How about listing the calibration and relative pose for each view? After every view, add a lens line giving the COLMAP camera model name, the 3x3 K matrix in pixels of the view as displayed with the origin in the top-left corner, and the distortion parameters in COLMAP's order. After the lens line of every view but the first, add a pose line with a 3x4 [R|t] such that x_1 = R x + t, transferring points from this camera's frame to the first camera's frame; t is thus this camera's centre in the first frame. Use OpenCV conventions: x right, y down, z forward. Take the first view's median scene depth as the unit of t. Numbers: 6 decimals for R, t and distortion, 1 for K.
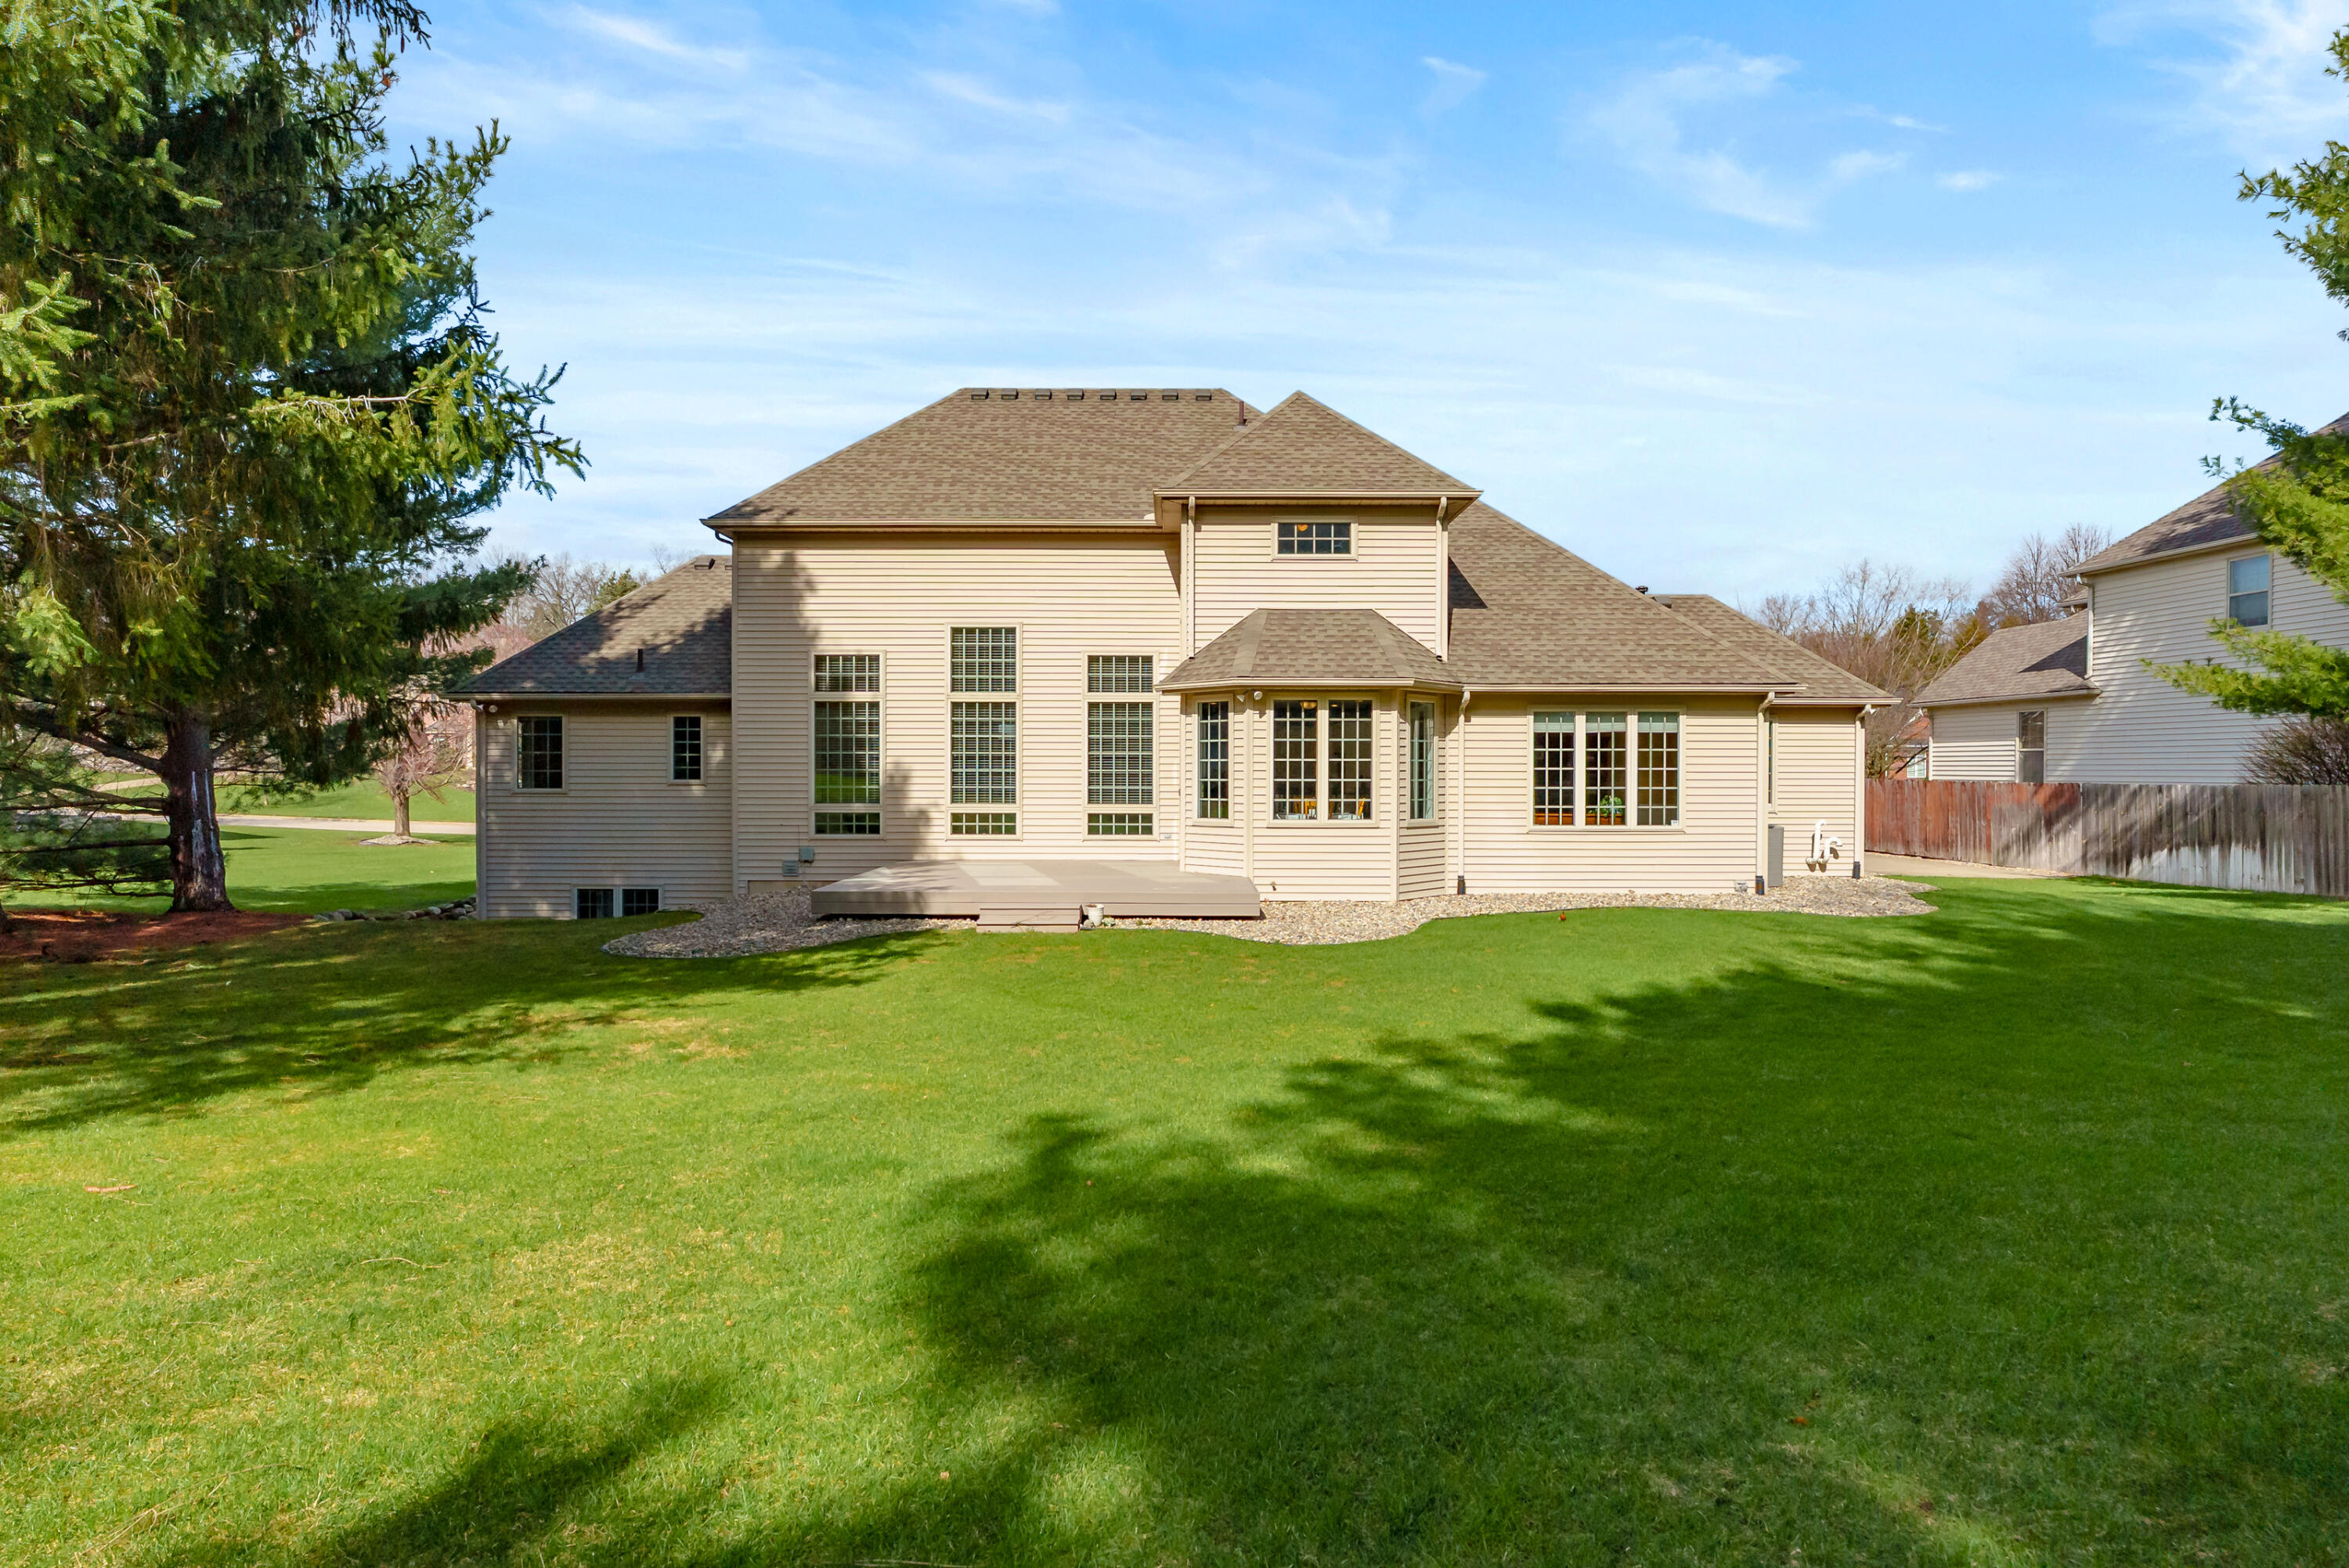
lens RADIAL K [[1242.5, 0, 1174.5], [0, 1242.5, 784.0], [0, 0, 1]] dist [-0.002447, 0.000276]
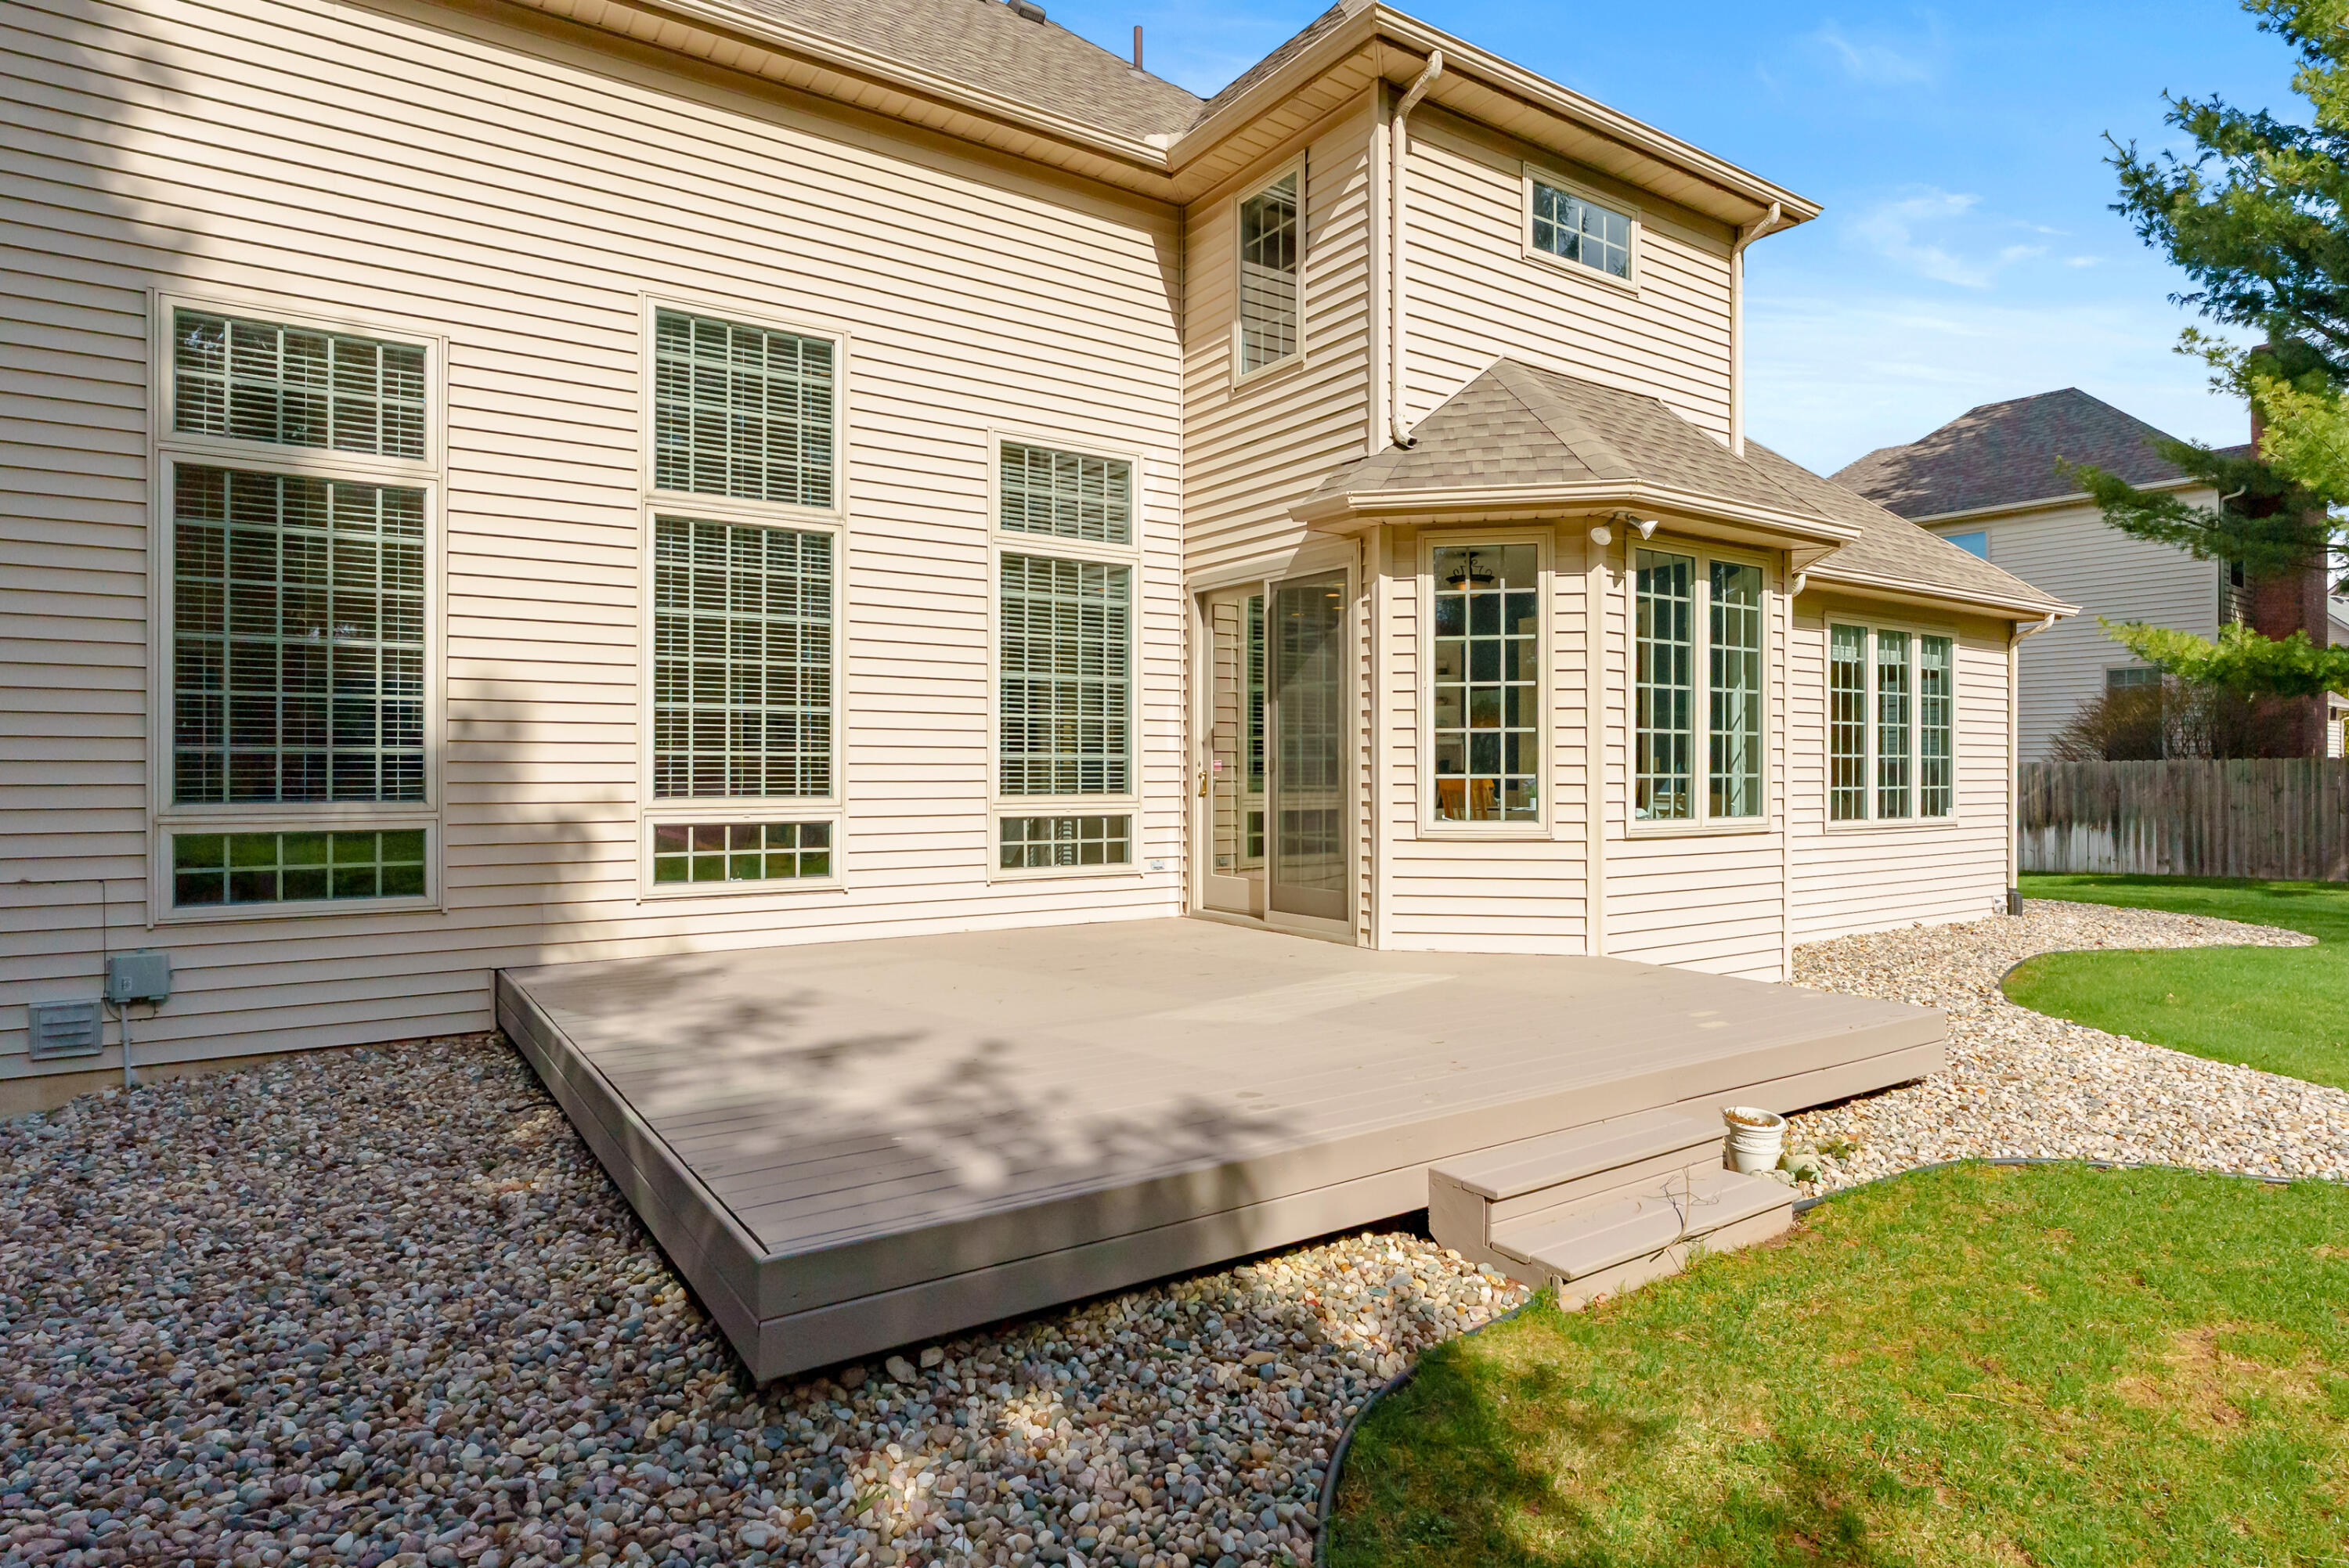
lens RADIAL K [[1280.1, 0, 1188.4], [0, 1280.1, 771.4], [0, 0, 1]] dist [-0.006853, -0.000149]
pose [[0.825902, -0.000776, 0.563814, -0.265203], [0.006973, 0.999937, -0.008837, 0.012467], [-0.563771, 0.011230, 0.825855, 0.619292]]
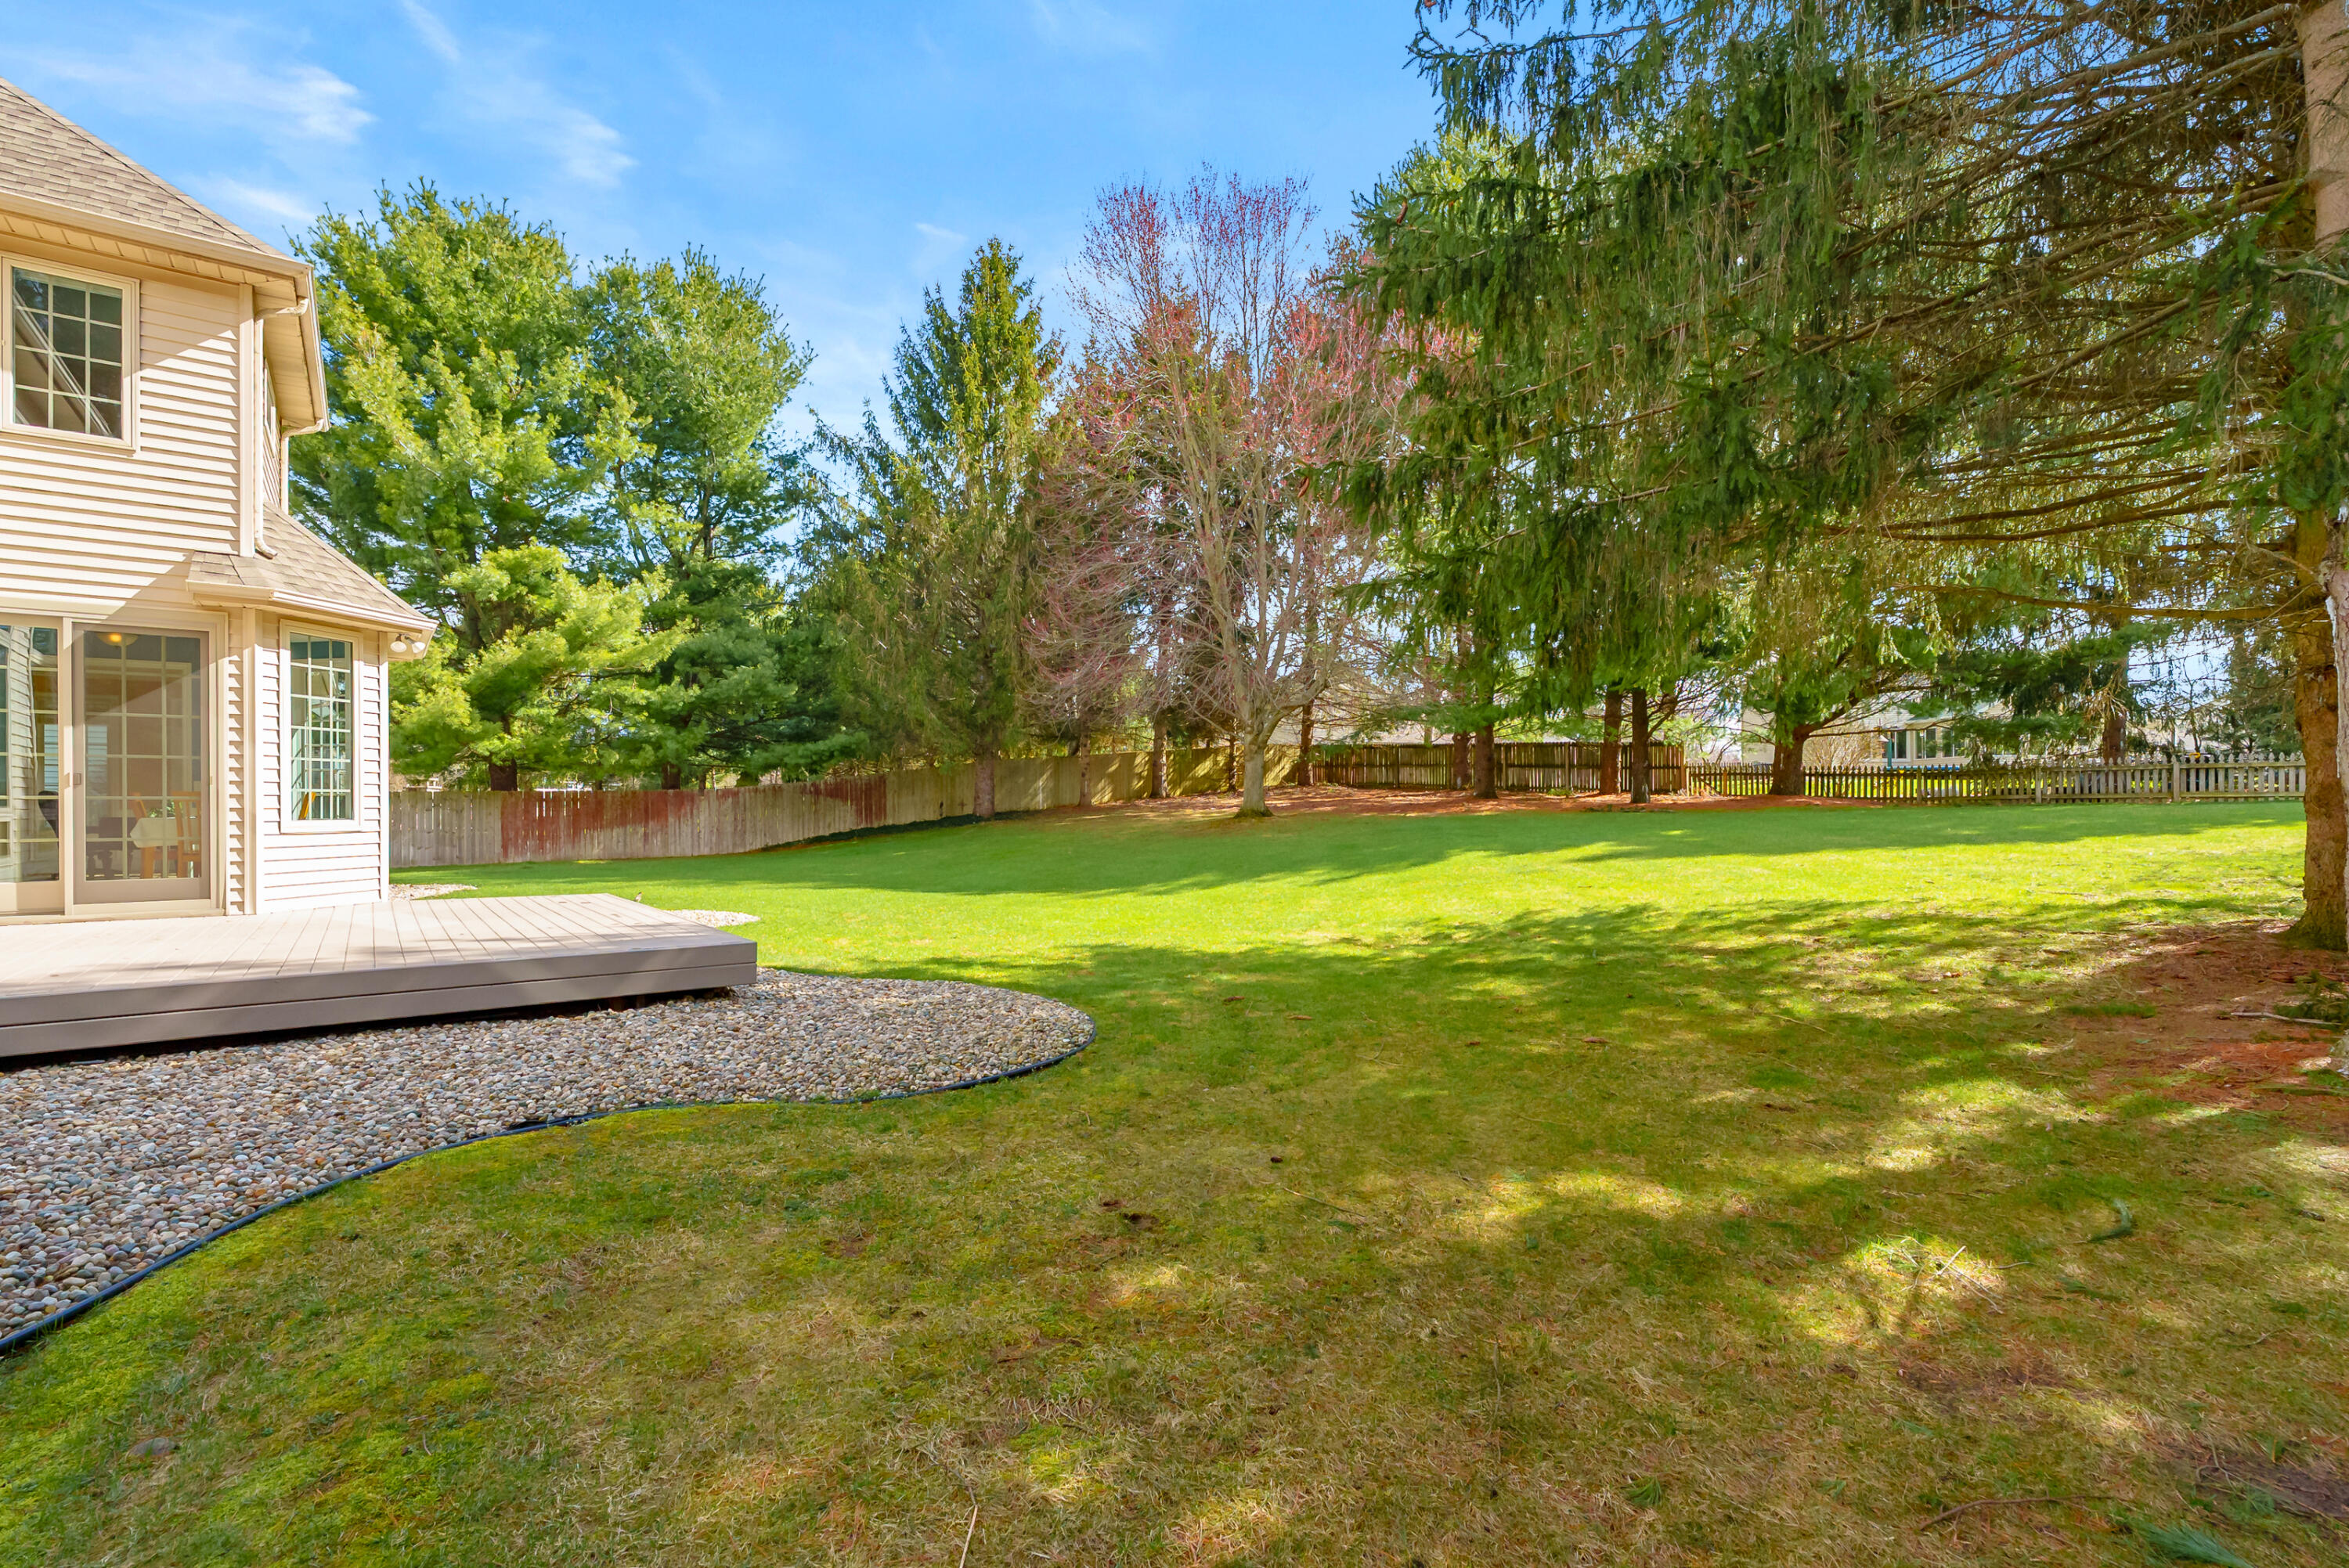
lens RADIAL K [[1066.5, 0, 1188.0], [0, 1066.5, 787.3], [0, 0, 1]] dist [-0.004842, -0.000082]
pose [[-0.599951, 0.011882, 0.799949, -0.591385], [0.009006, 0.999927, -0.008098, 0.017011], [-0.799986, 0.002346, -0.600014, 0.859988]]
